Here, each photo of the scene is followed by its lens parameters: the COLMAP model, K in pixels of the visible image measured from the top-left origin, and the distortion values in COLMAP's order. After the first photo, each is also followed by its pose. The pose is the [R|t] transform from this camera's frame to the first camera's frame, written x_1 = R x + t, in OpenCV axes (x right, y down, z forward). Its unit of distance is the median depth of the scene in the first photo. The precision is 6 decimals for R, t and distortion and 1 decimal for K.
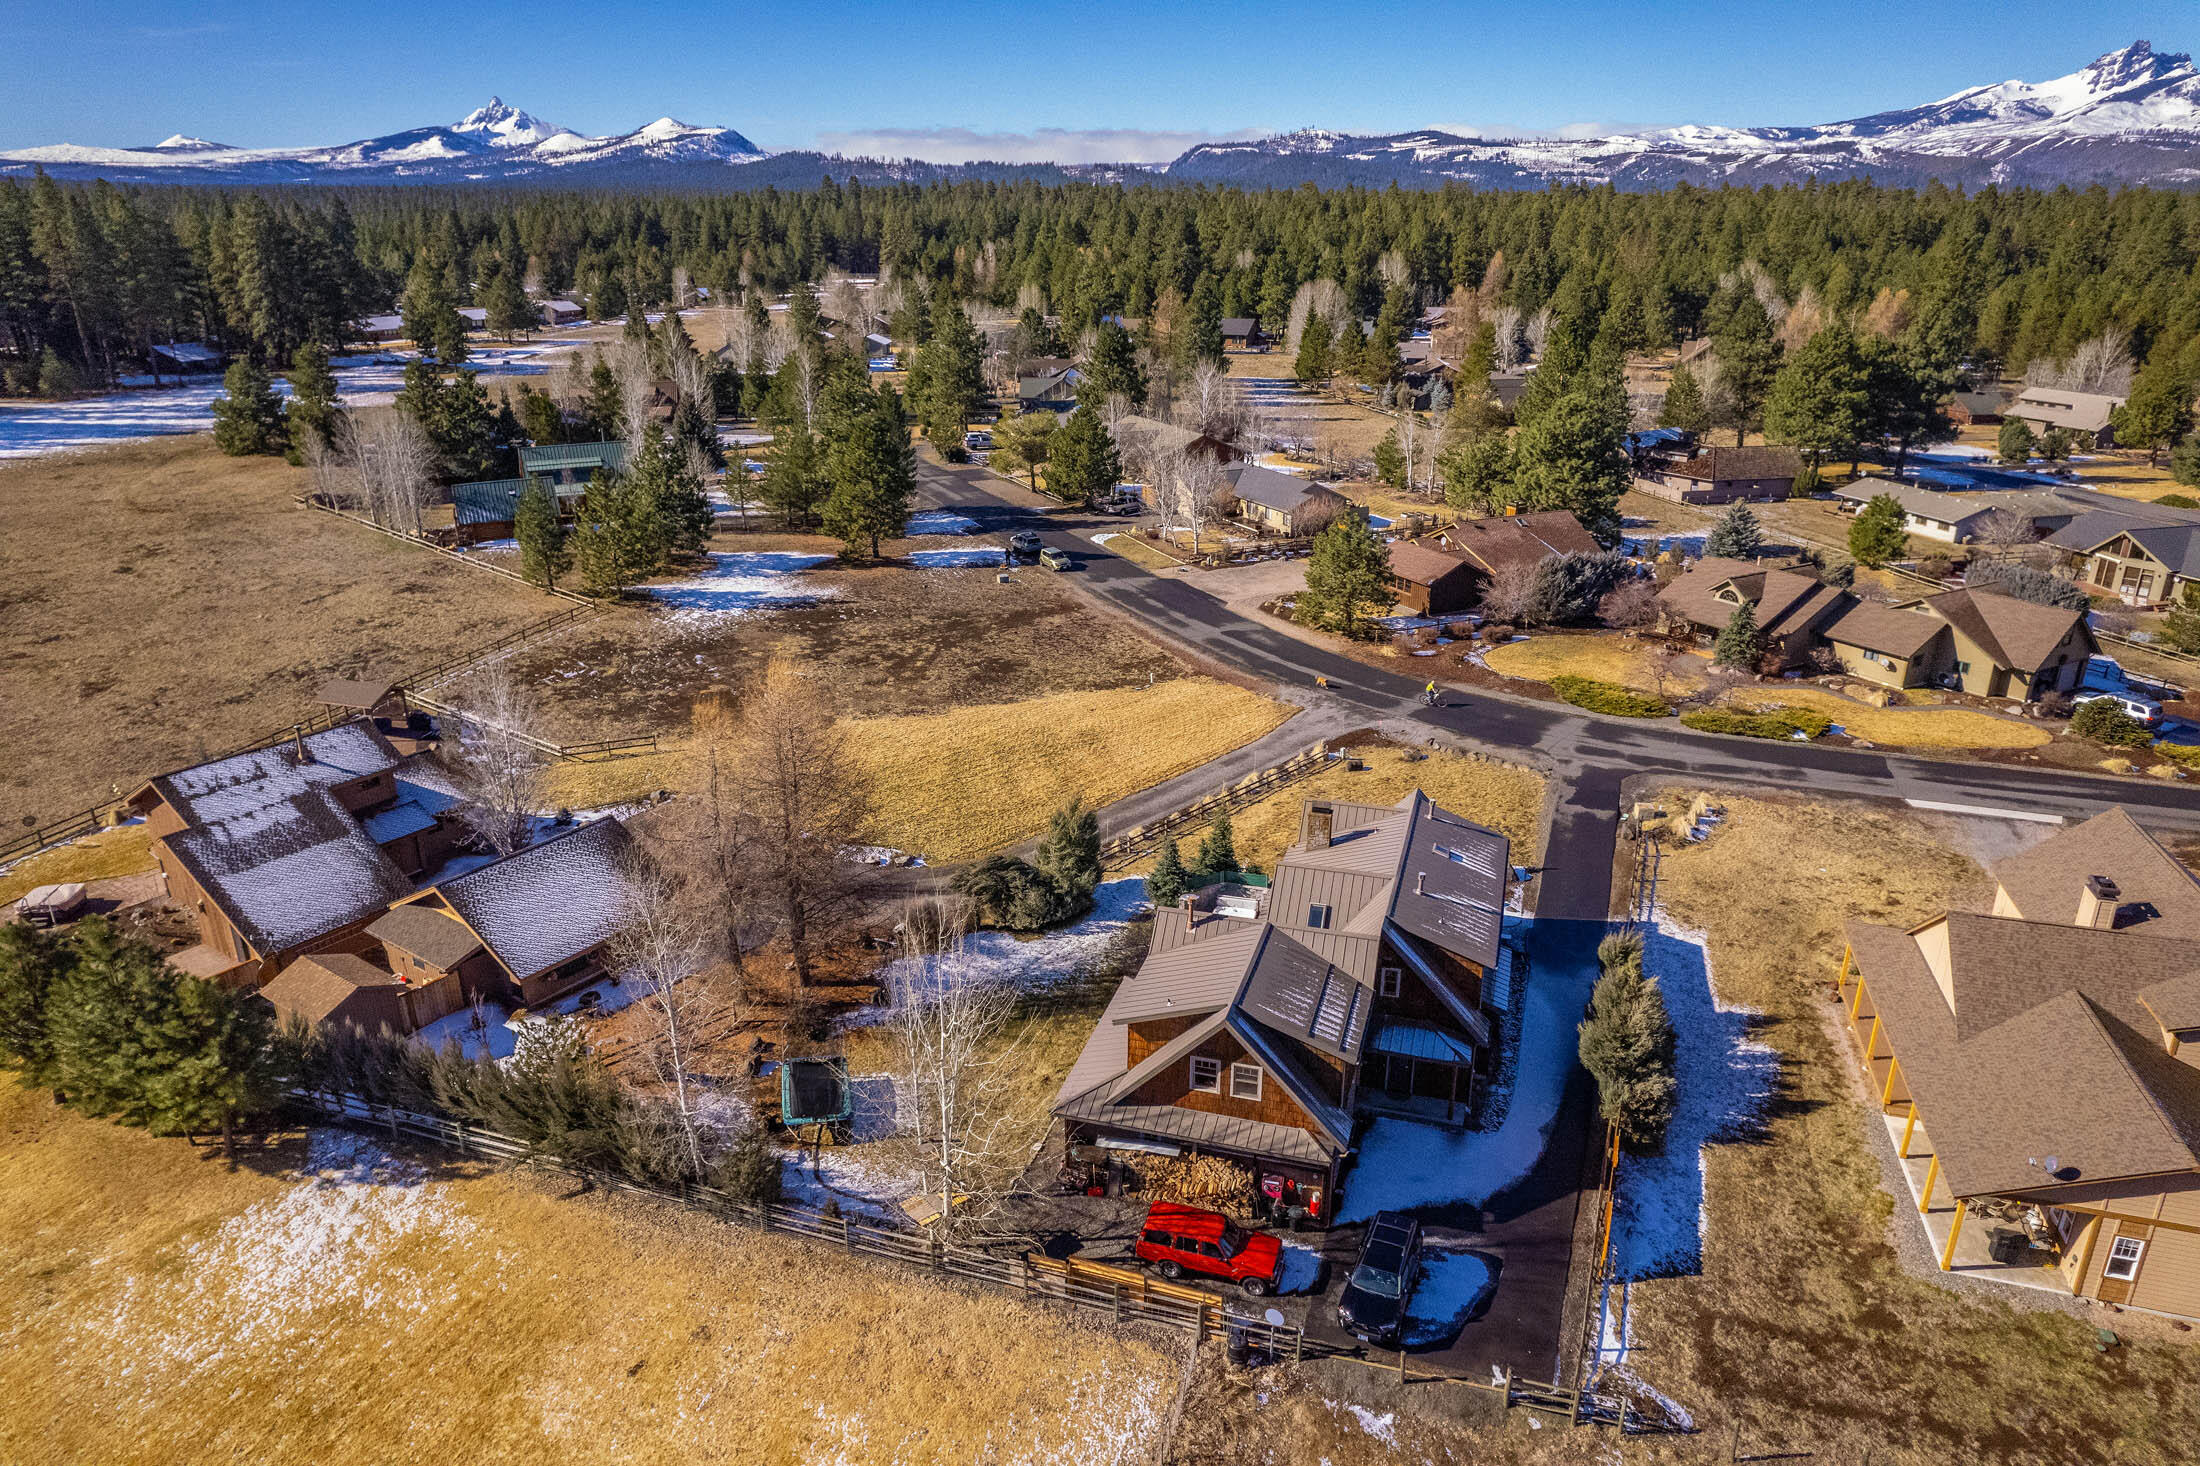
lens RADIAL K [[1409.9, 0, 1100.4], [0, 1409.9, 742.6], [0, 0, 1]] dist [-0.075974, 0.065880]
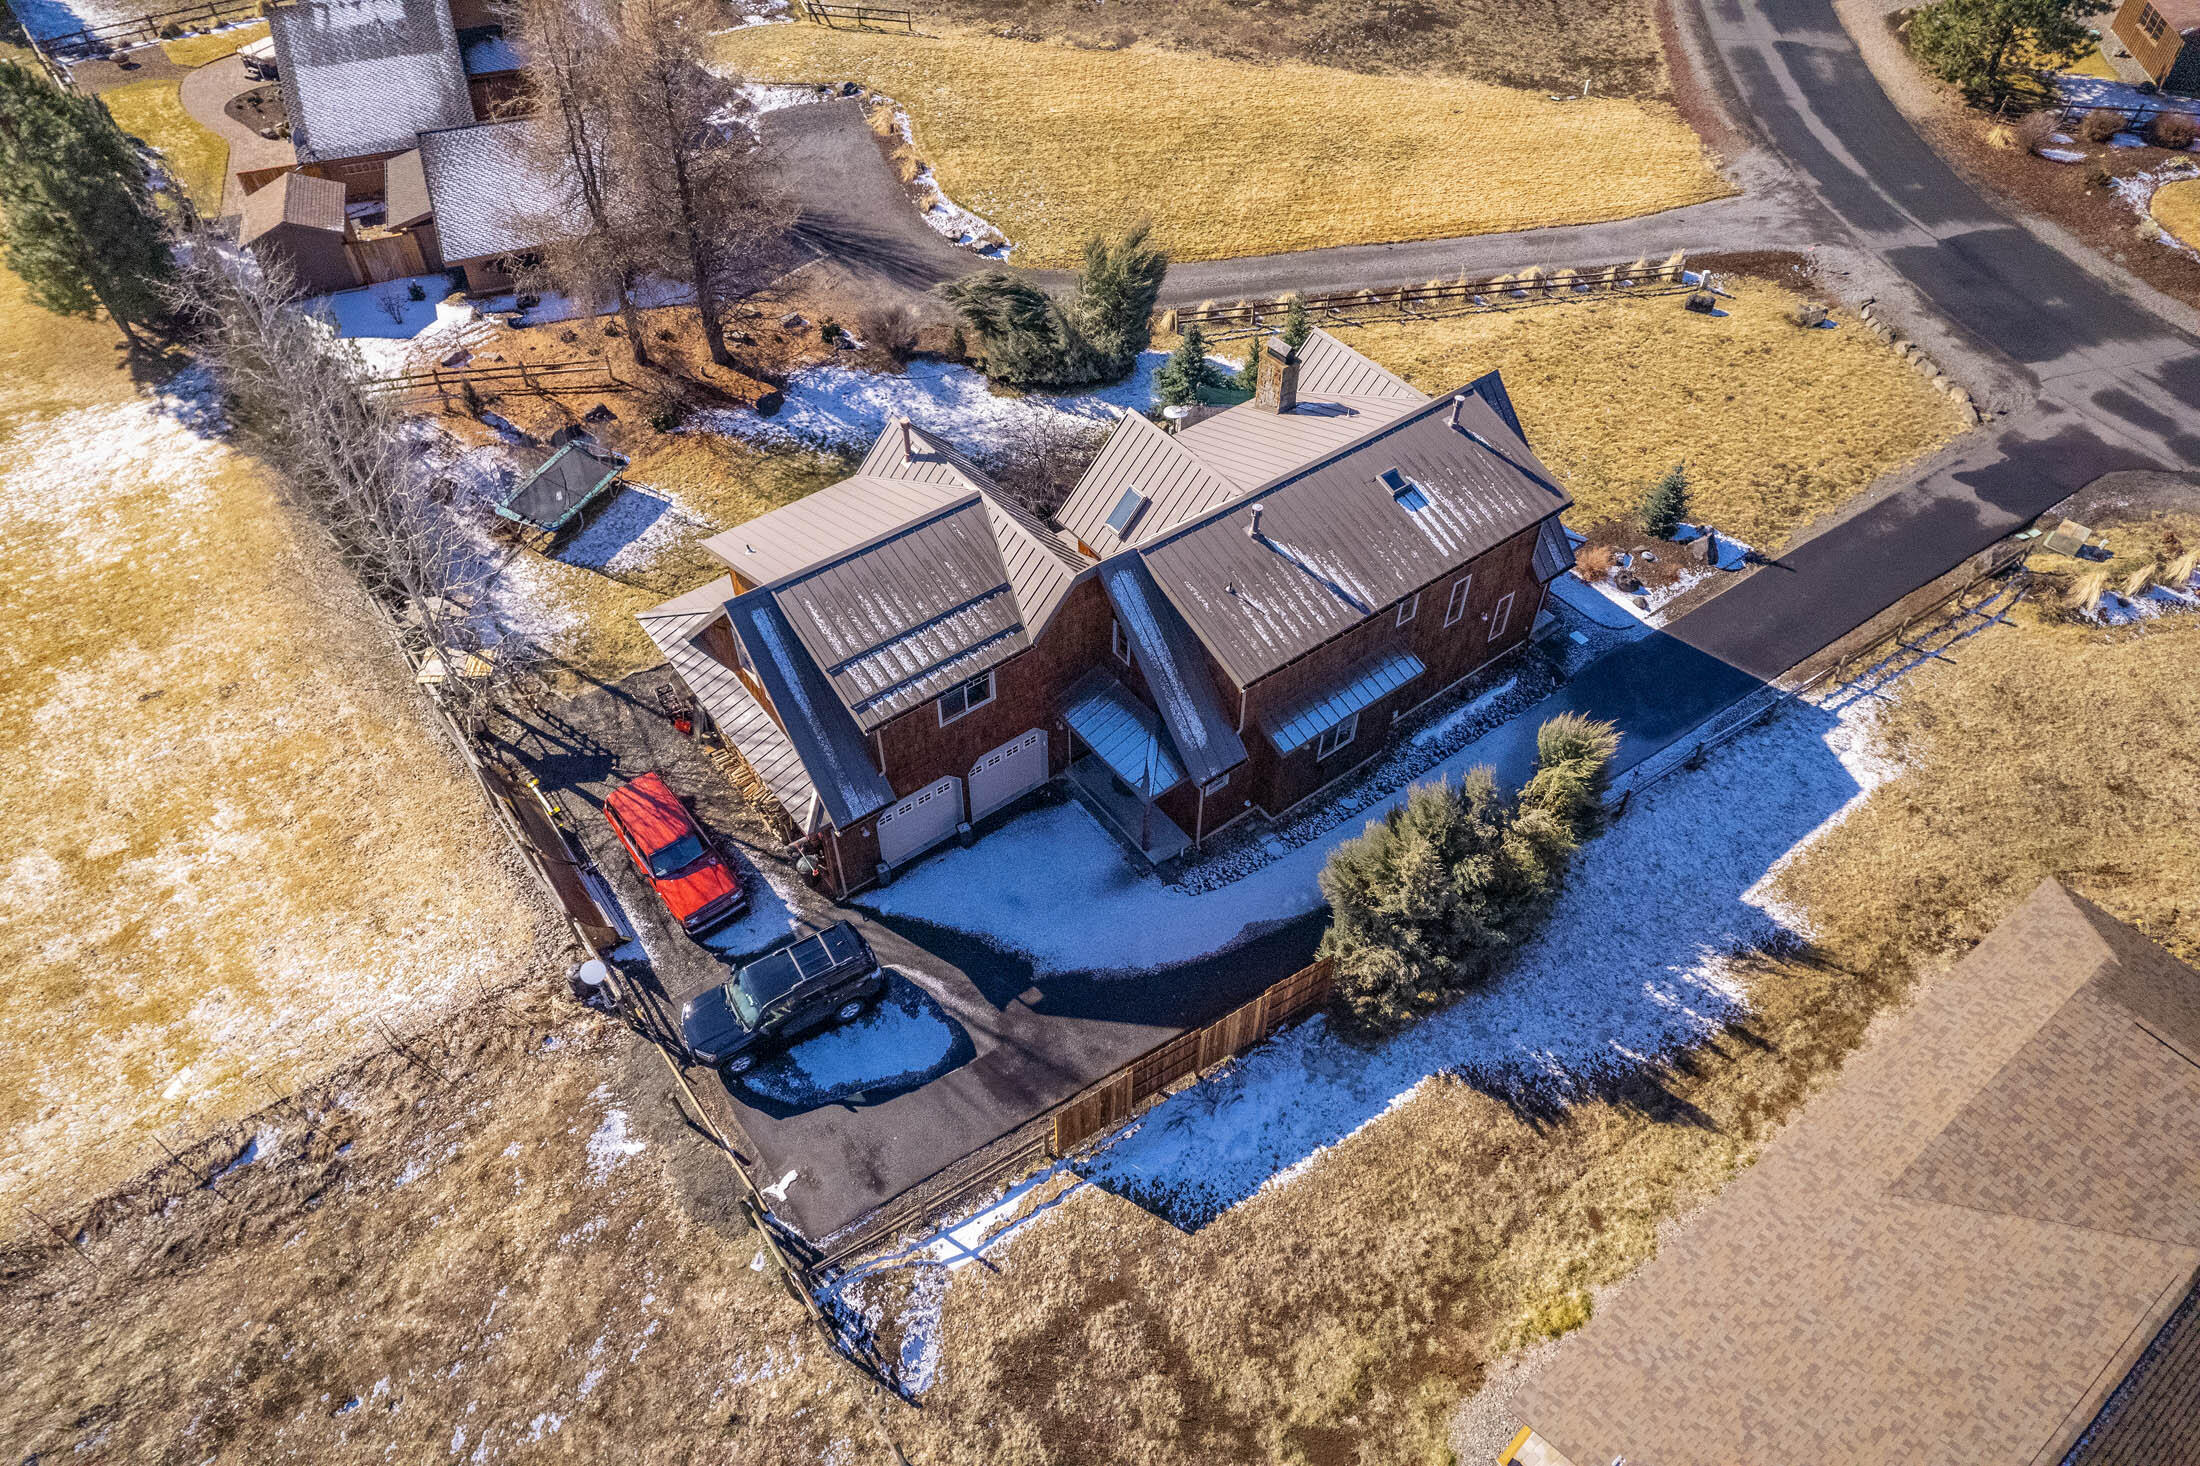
lens RADIAL K [[1409.9, 0, 1101.4], [0, 1409.9, 740.3], [0, 0, 1]] dist [-0.075974, 0.065880]
pose [[0.813482, 0.431213, -0.390258, 0.296541], [-0.209602, 0.843299, 0.494887, -0.073866], [0.542506, -0.320783, 0.776392, 0.281736]]
